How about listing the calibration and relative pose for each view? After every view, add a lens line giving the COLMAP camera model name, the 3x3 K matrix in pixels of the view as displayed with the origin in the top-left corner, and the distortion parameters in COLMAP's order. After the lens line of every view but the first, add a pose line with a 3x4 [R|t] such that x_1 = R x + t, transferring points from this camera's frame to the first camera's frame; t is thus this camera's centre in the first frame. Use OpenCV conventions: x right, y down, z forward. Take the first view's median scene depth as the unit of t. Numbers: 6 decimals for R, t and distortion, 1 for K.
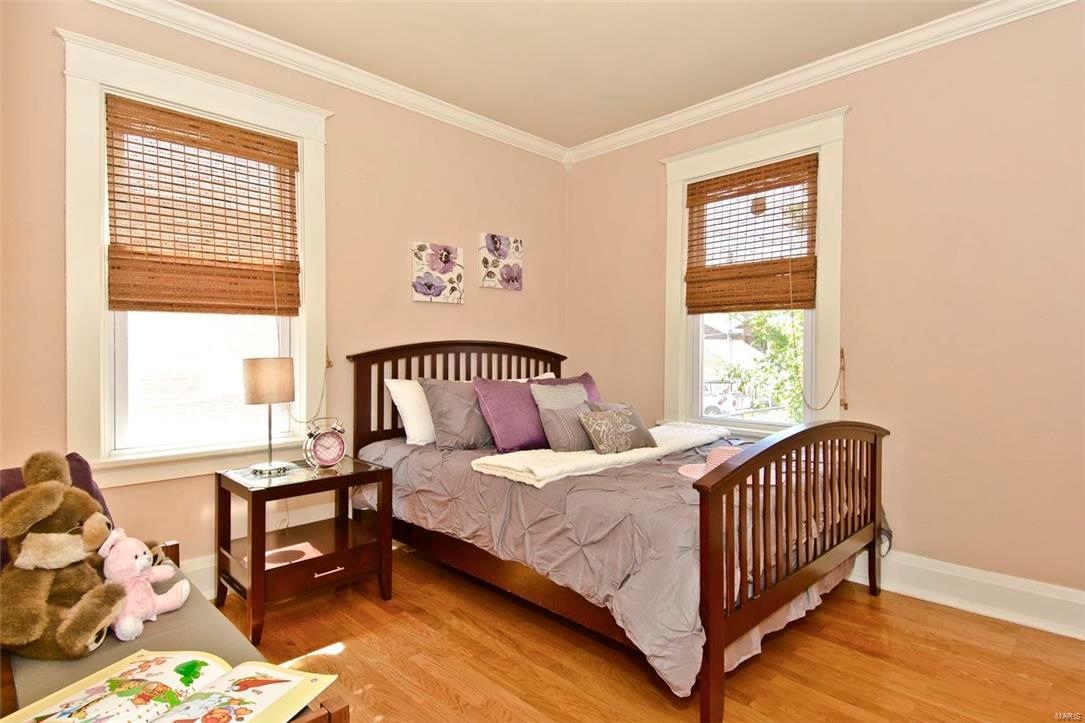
lens RADIAL K [[562.1, 0, 540.0], [0, 562.1, 364.7], [0, 0, 1]] dist [0.046778, -0.023467]
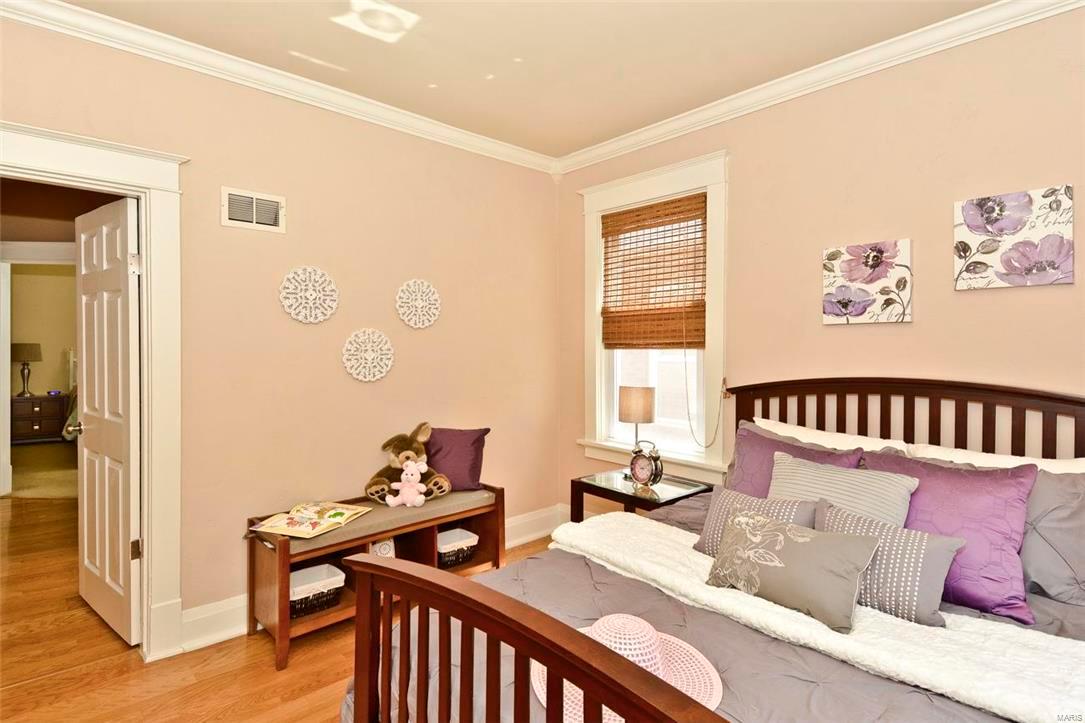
lens RADIAL K [[562.1, 0, 539.5], [0, 562.1, 349.8], [0, 0, 1]] dist [0.046778, -0.023467]
pose [[-0.041961, 0.015245, -0.999003, 0.573796], [-0.019148, 0.999688, 0.016060, -0.080286], [0.998936, 0.019803, -0.041656, 0.613094]]
